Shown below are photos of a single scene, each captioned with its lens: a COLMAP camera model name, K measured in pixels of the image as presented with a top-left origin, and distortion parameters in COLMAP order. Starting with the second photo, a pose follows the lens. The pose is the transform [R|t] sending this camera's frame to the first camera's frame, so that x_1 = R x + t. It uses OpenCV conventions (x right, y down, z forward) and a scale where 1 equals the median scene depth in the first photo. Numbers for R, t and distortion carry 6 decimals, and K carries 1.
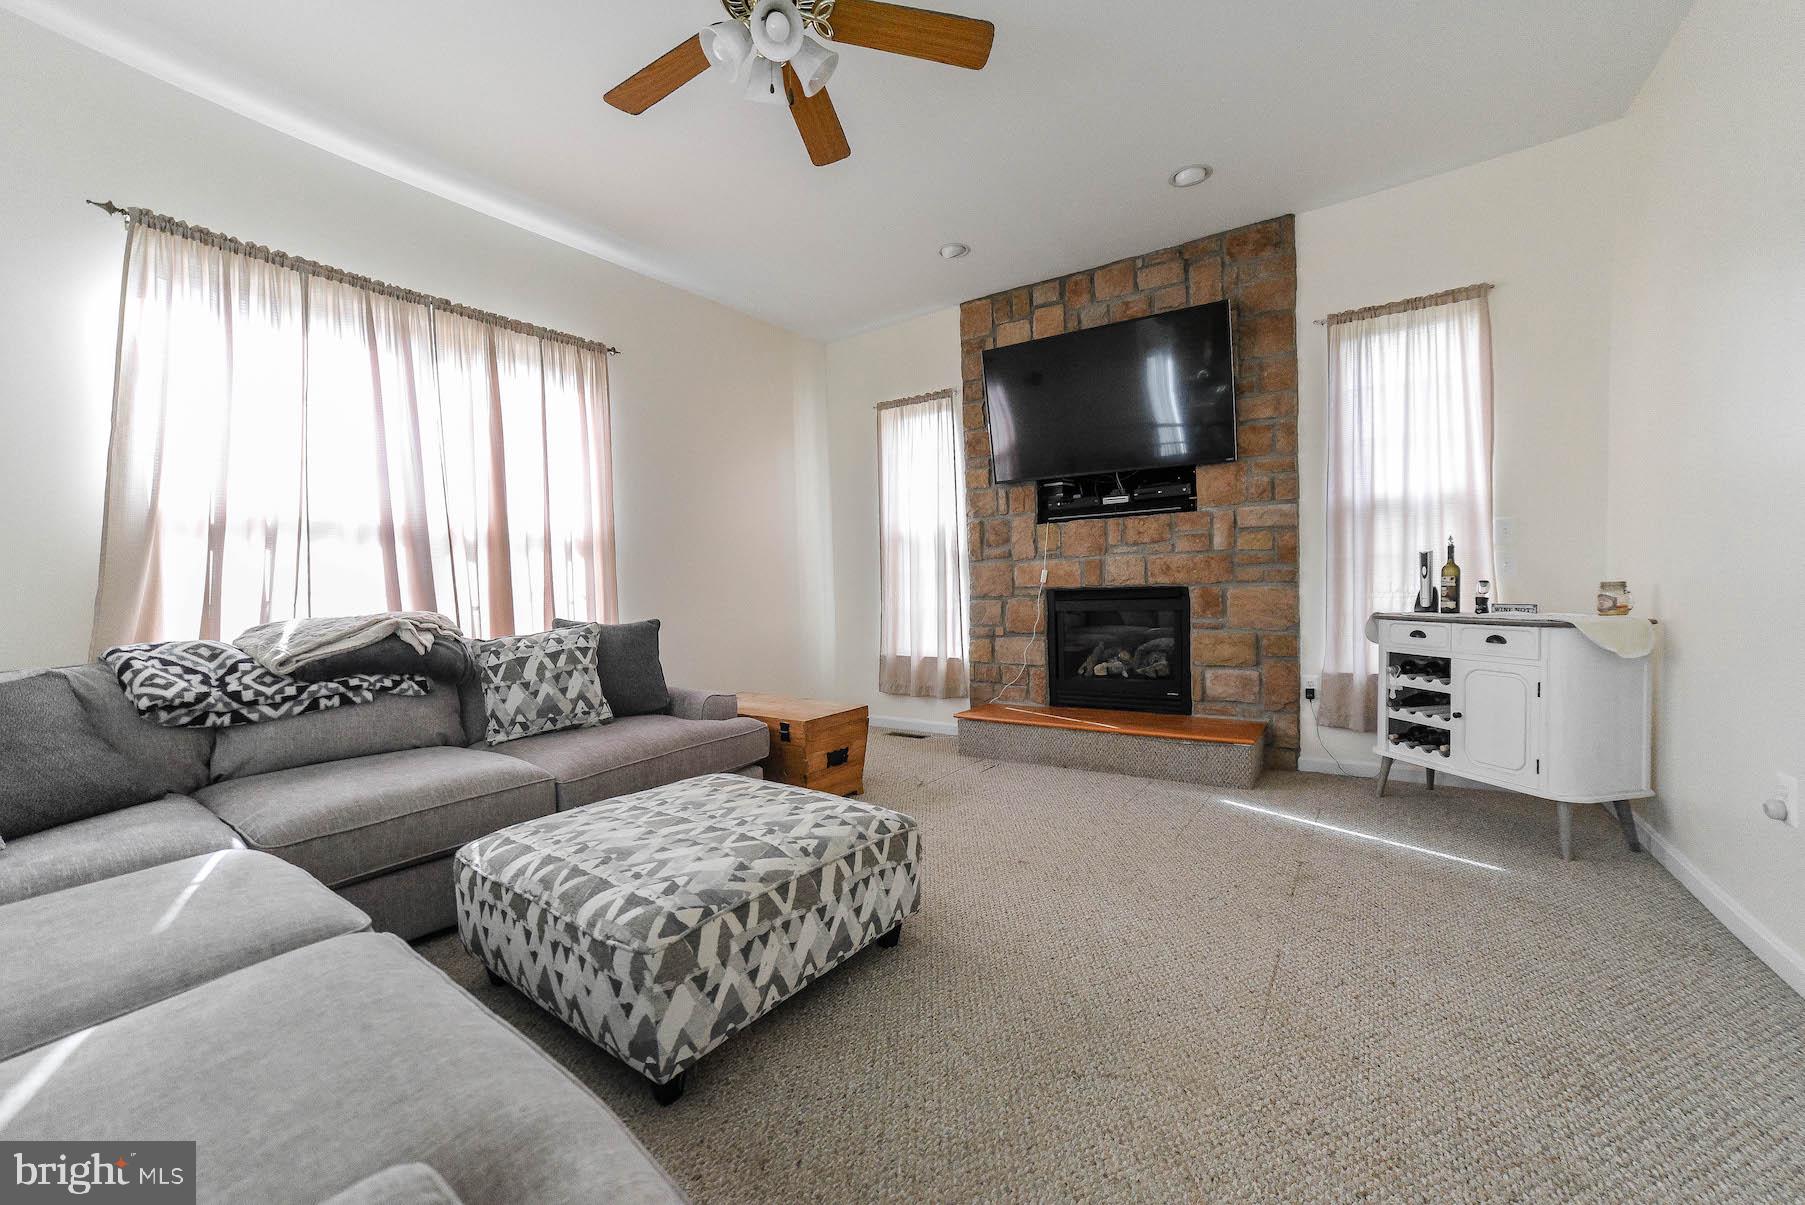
lens RADIAL K [[702.3, 0, 890.7], [0, 702.3, 600.1], [0, 0, 1]] dist [-0.027955, 0.004030]
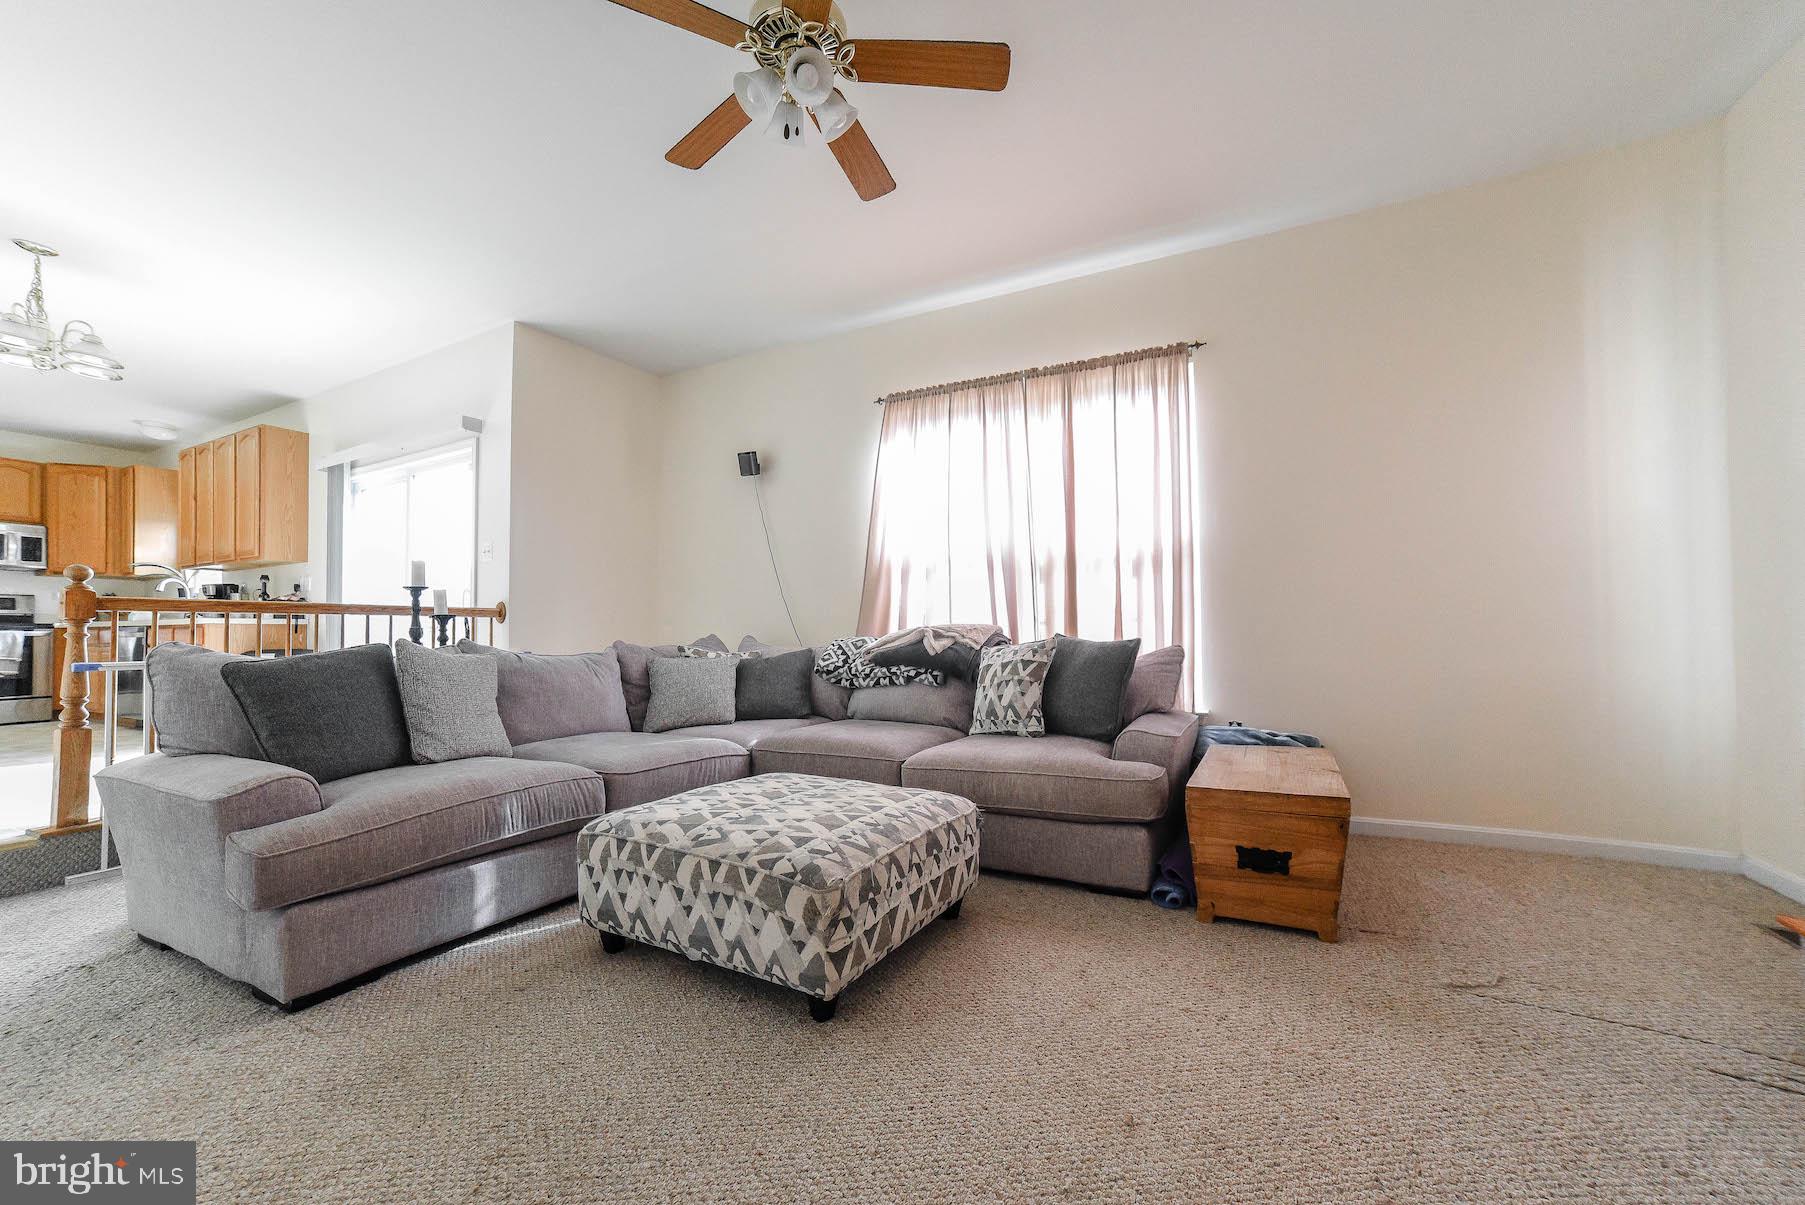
lens RADIAL K [[702.3, 0, 914.3], [0, 702.3, 614.7], [0, 0, 1]] dist [-0.027955, 0.004030]
pose [[0.143818, -0.001180, -0.989603, 0.719373], [-0.016498, 0.999857, -0.003590, 0.005754], [0.989467, 0.016843, 0.143778, 0.833114]]
